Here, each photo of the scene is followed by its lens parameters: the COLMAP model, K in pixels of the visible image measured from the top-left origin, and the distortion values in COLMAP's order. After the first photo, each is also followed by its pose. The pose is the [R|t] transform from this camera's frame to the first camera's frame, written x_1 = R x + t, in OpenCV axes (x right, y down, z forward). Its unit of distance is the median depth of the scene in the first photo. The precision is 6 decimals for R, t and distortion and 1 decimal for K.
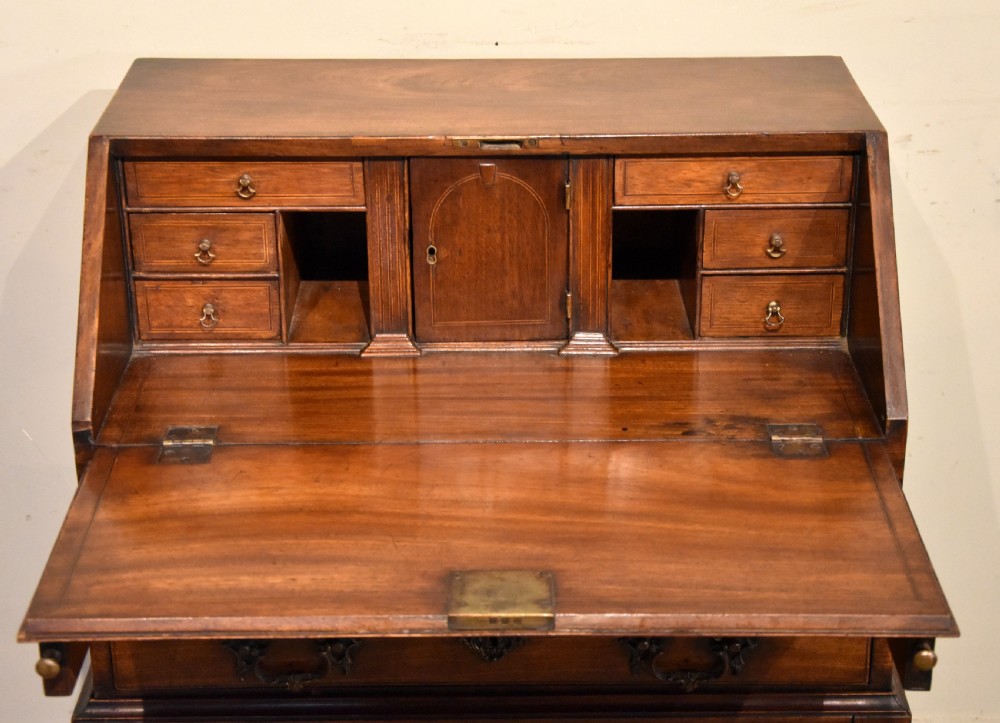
lens RADIAL K [[1931.7, 0, 497.4], [0, 1931.7, 402.7], [0, 0, 1]] dist [0.212002, 0.181493]
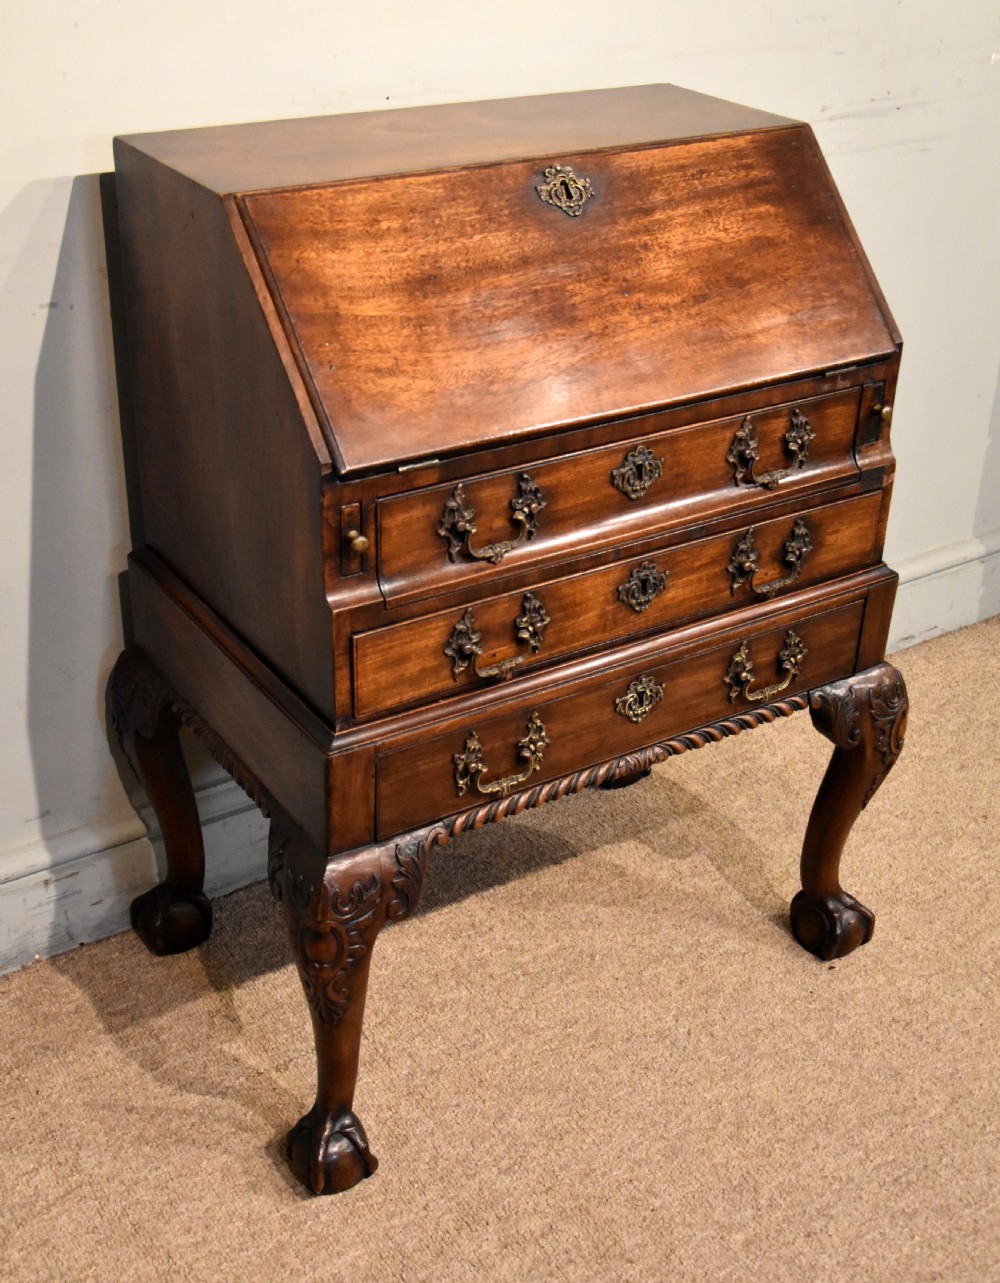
lens RADIAL K [[1643.7, 0, 500.0], [0, 1643.7, 641.5], [0, 0, 1]] dist [-0.004541, 0.027075]
pose [[0.839543, -0.238121, 0.488330, -0.565976], [0.198926, 0.971144, 0.131555, 0.004815], [-0.505565, -0.013305, 0.862686, 0.195646]]
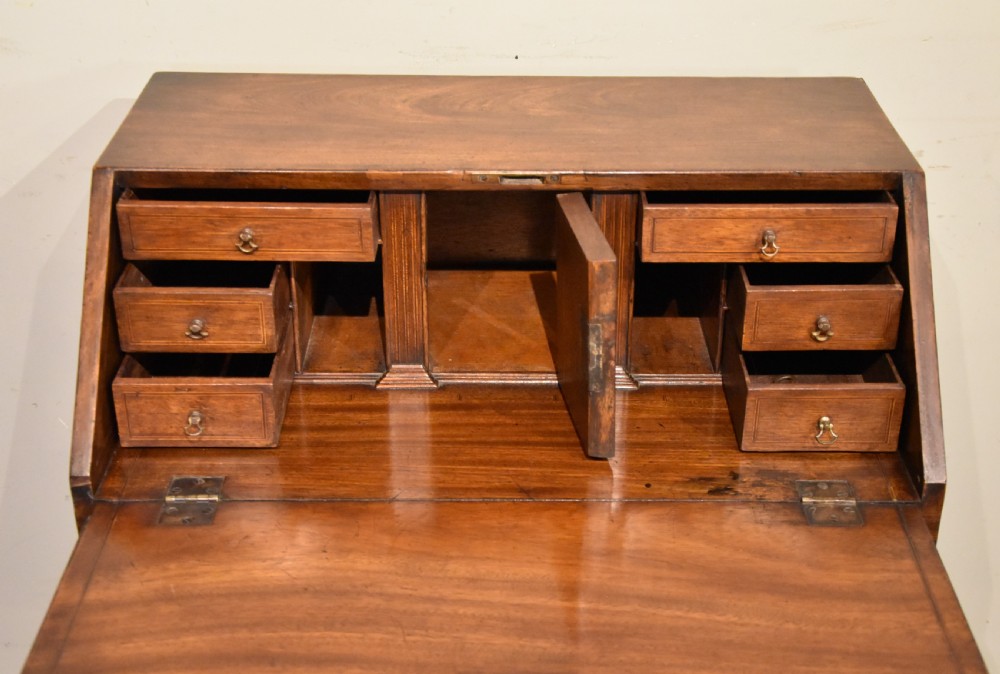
lens RADIAL K [[1468.0, 0, 504.4], [0, 1468.0, 374.9], [0, 0, 1]] dist [0.119880, -0.000613]
pose [[0.999940, 0.010867, 0.001383, -0.006946], [-0.010941, 0.997063, 0.075794, -0.093970], [-0.000556, -0.075805, 0.997123, 0.272189]]
